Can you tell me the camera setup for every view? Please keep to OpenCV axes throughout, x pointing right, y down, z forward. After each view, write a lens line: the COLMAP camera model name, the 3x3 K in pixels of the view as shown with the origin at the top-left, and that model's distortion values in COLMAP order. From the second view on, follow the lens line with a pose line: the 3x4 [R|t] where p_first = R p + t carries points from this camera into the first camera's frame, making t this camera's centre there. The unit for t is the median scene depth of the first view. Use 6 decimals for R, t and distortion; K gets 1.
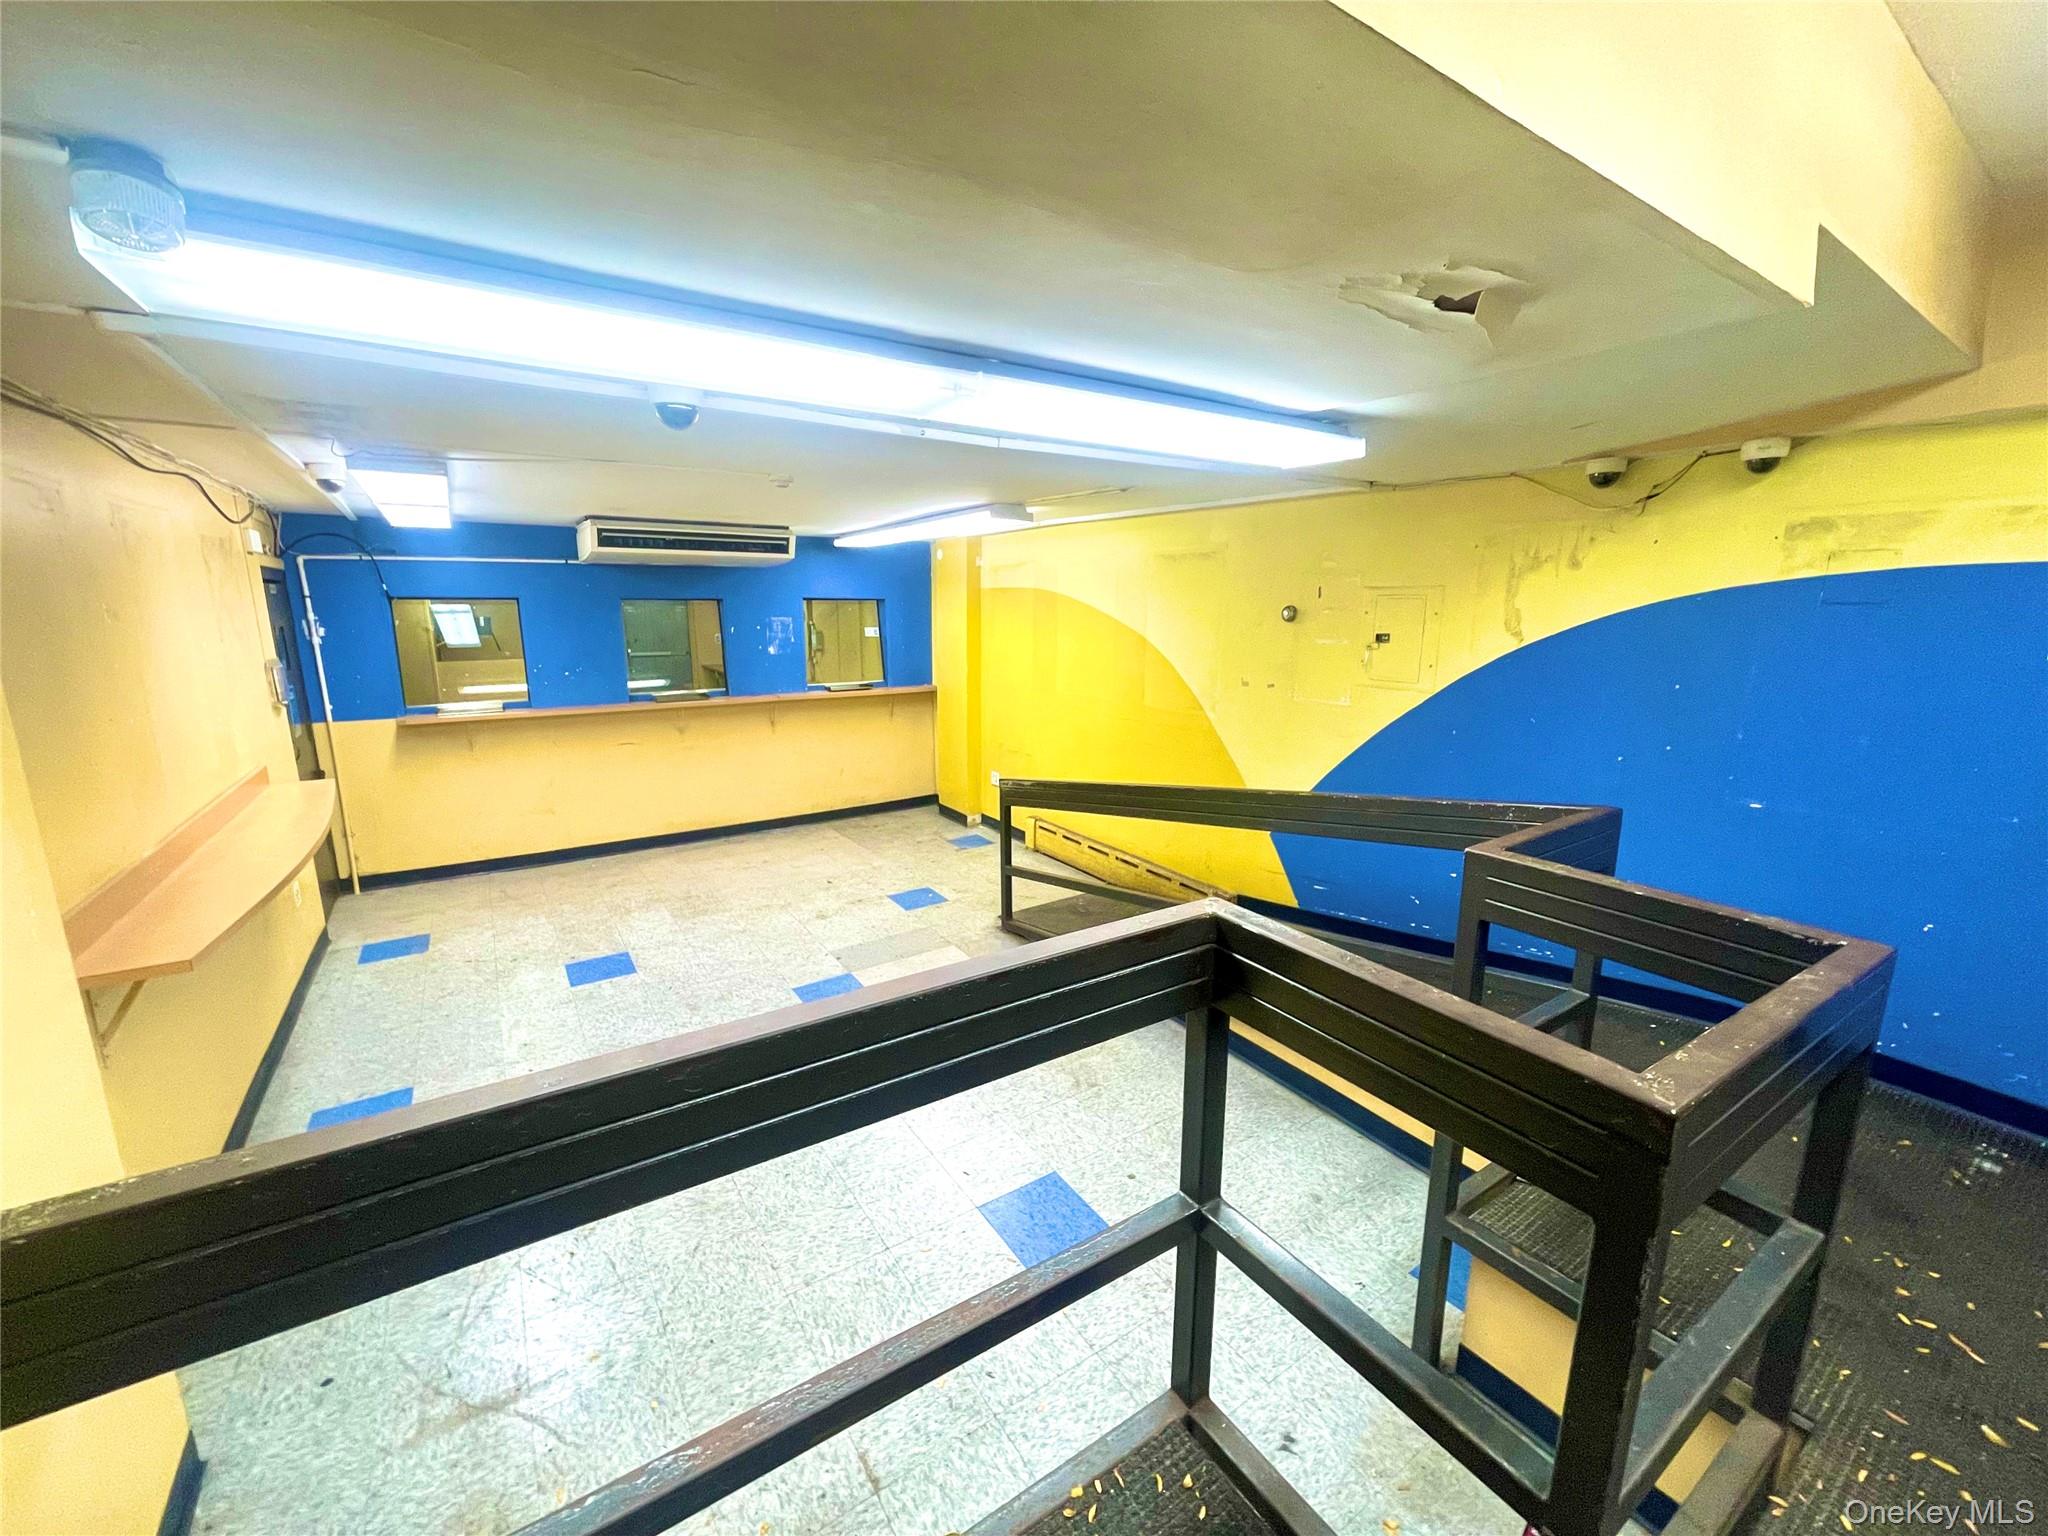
lens RADIAL K [[823.9, 0, 1035.6], [0, 823.9, 769.5], [0, 0, 1]] dist [0.000001, -0.000100]
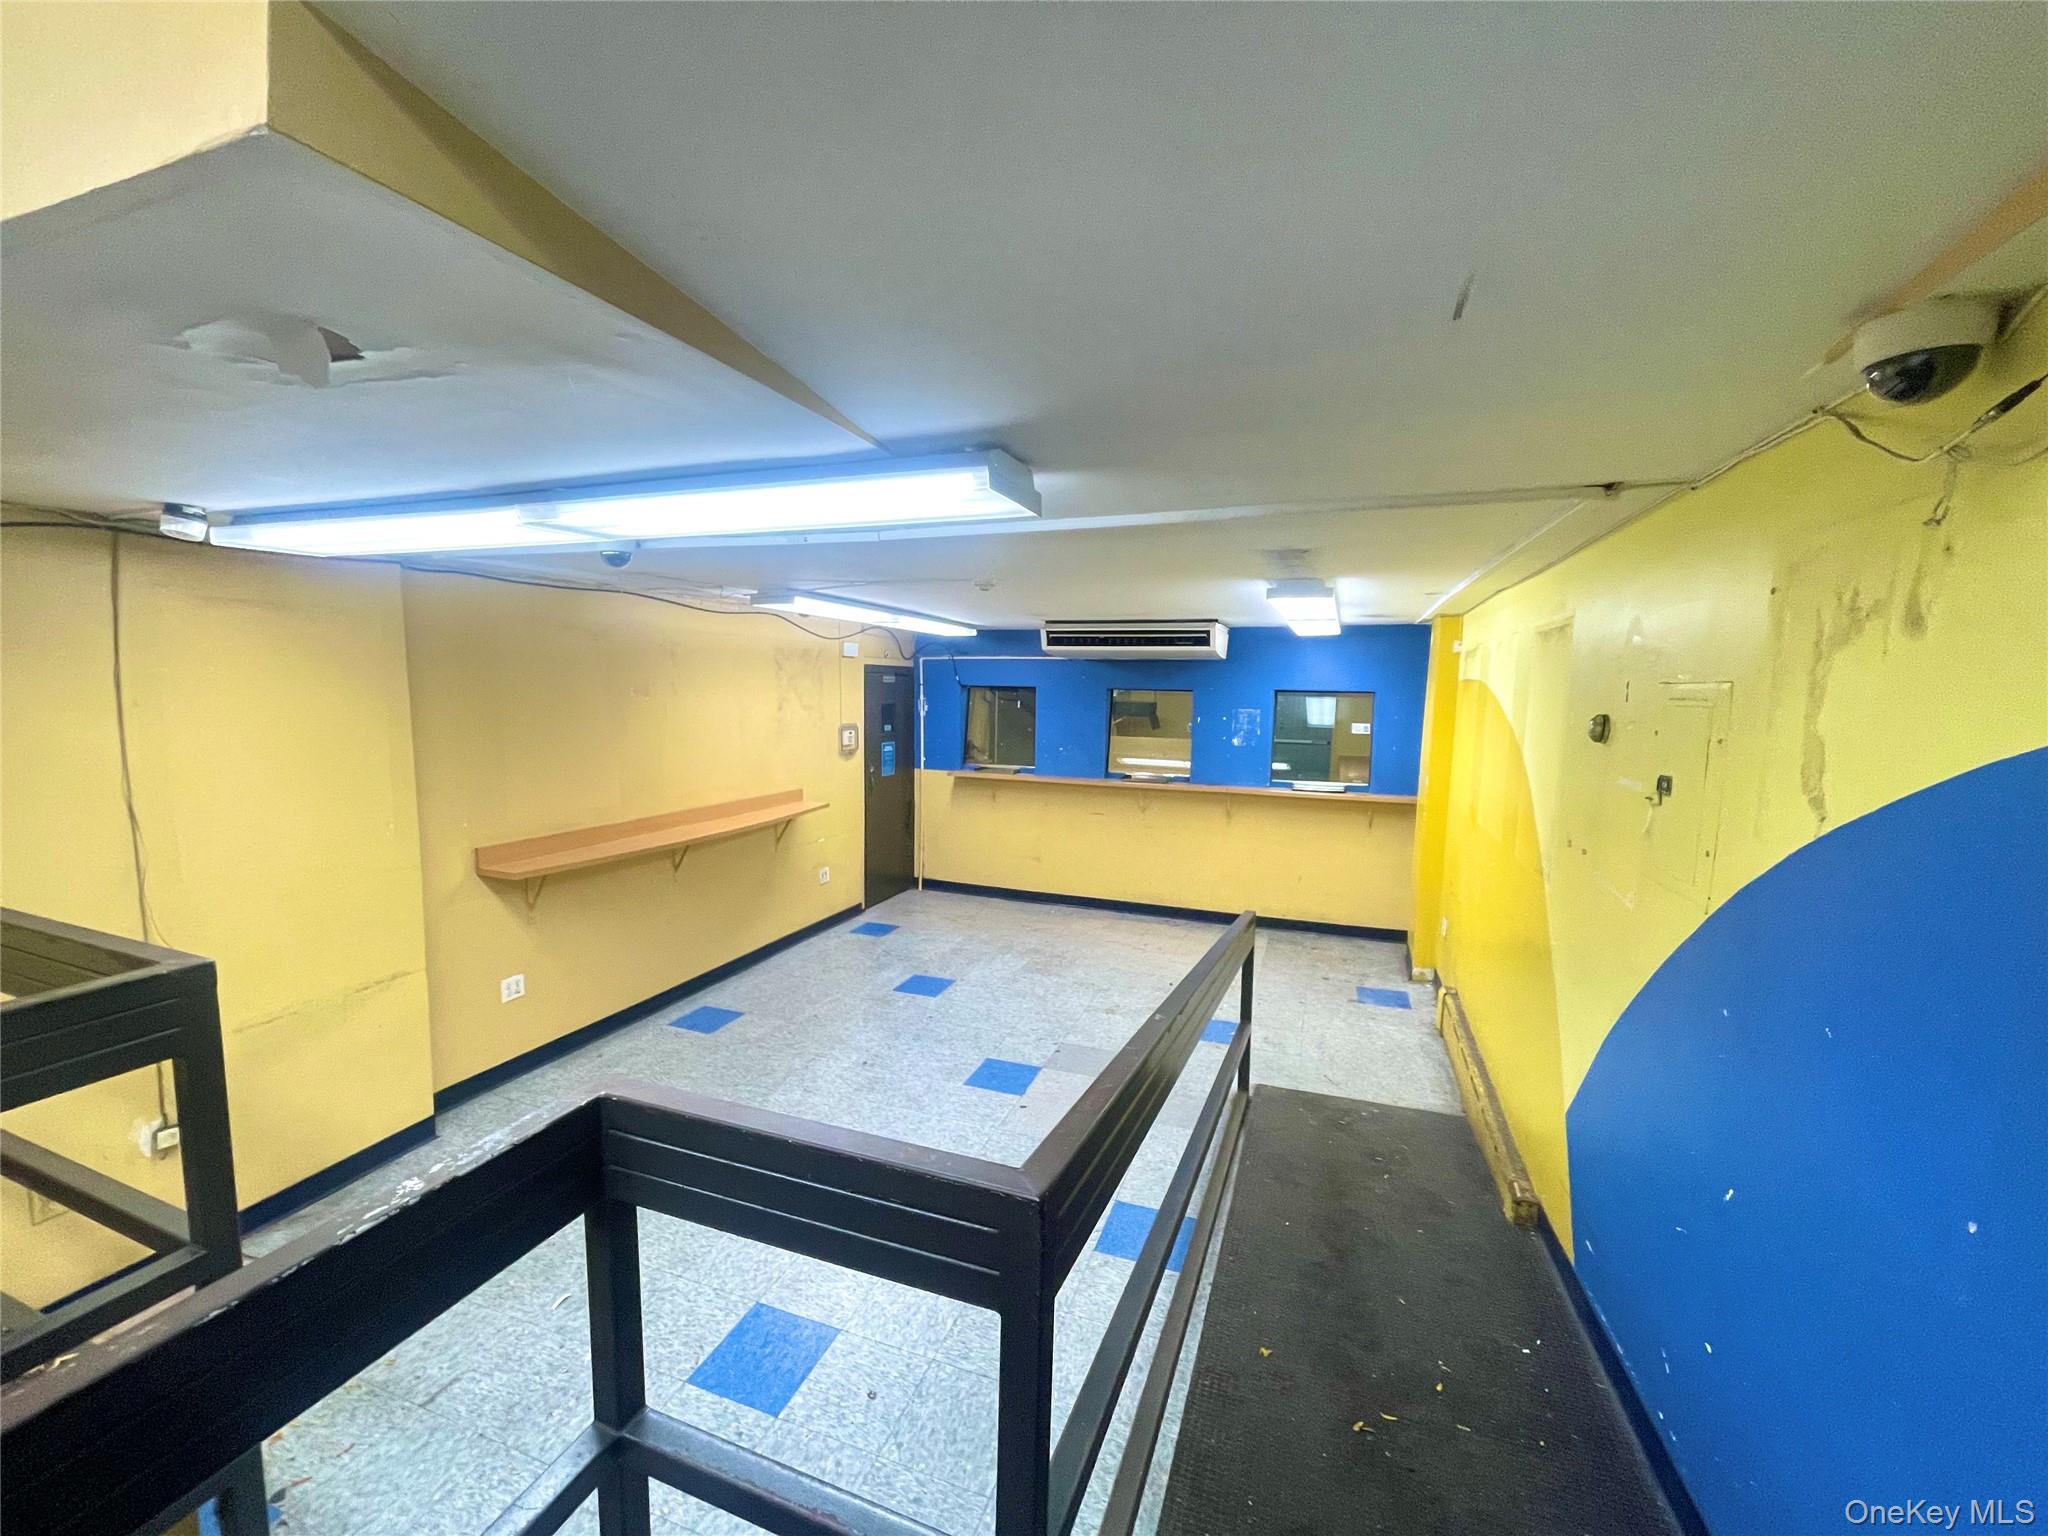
lens RADIAL K [[818.0, 0, 1026.5], [0, 818.0, 761.9], [0, 0, 1]] dist [0.001983, 0.000132]
pose [[0.580037, 0.084375, -0.810208, 0.432775], [-0.177375, 0.983838, -0.024528, -0.068570], [0.795044, 0.157938, 0.585629, 0.302161]]
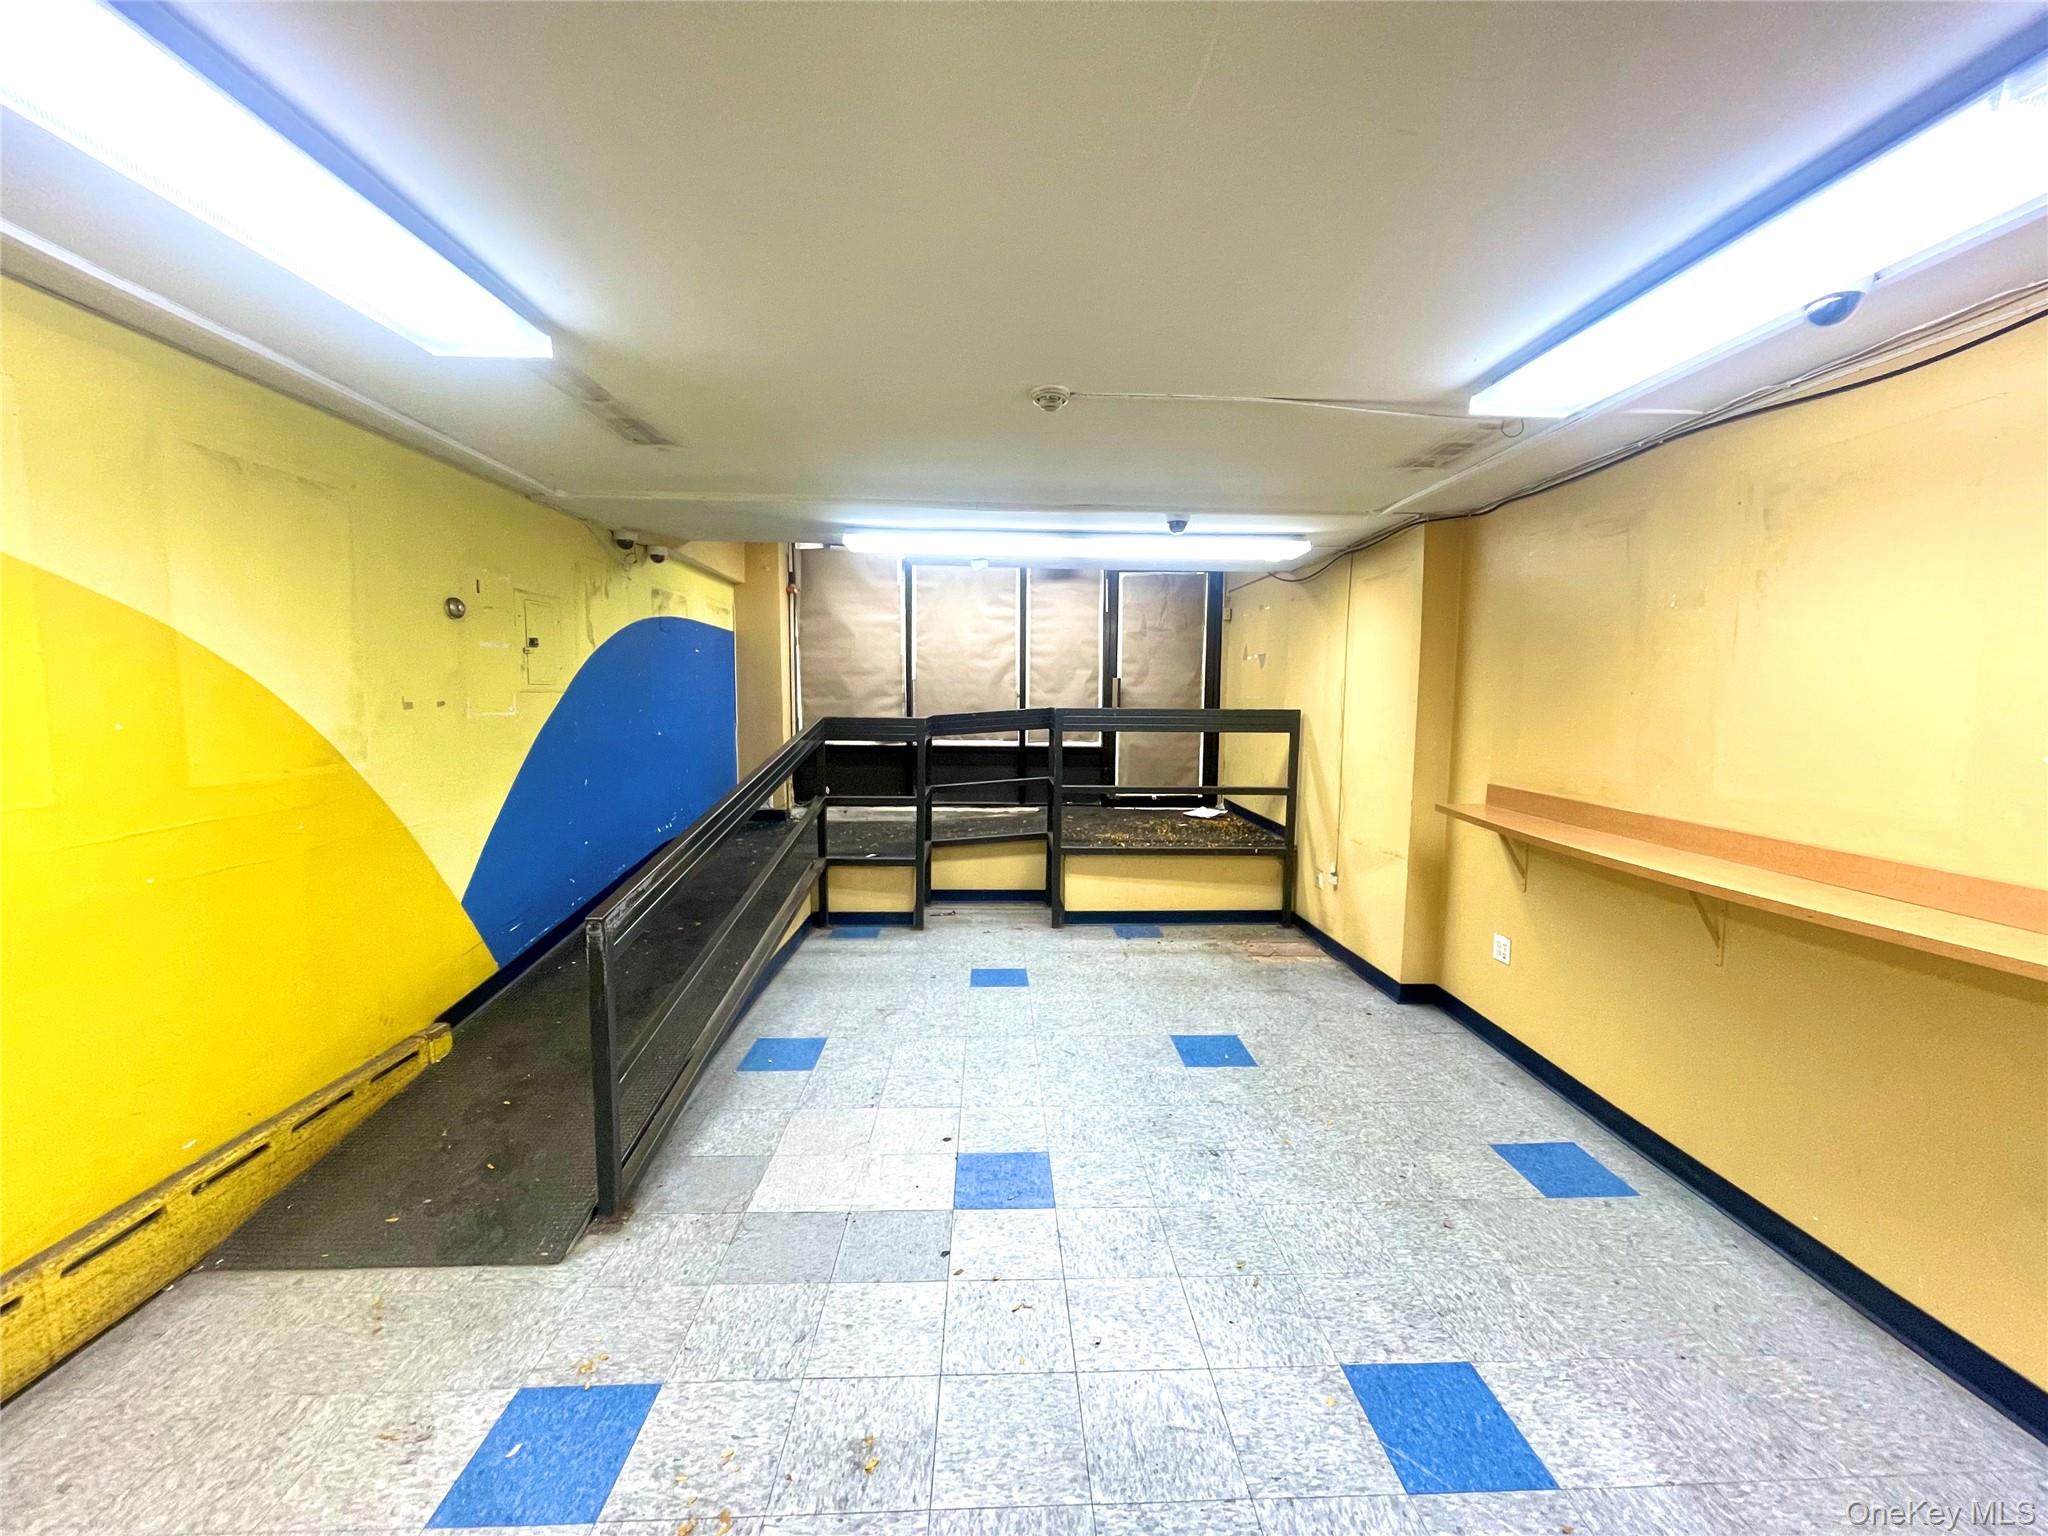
lens RADIAL K [[823.9, 0, 1035.6], [0, 823.9, 769.5], [0, 0, 1]] dist [0.000001, -0.000100]
pose [[-0.854951, -0.060347, 0.515186, -0.460749], [0.090914, 0.960402, 0.263368, -0.160569], [-0.510679, 0.272005, -0.815610, 1.133558]]
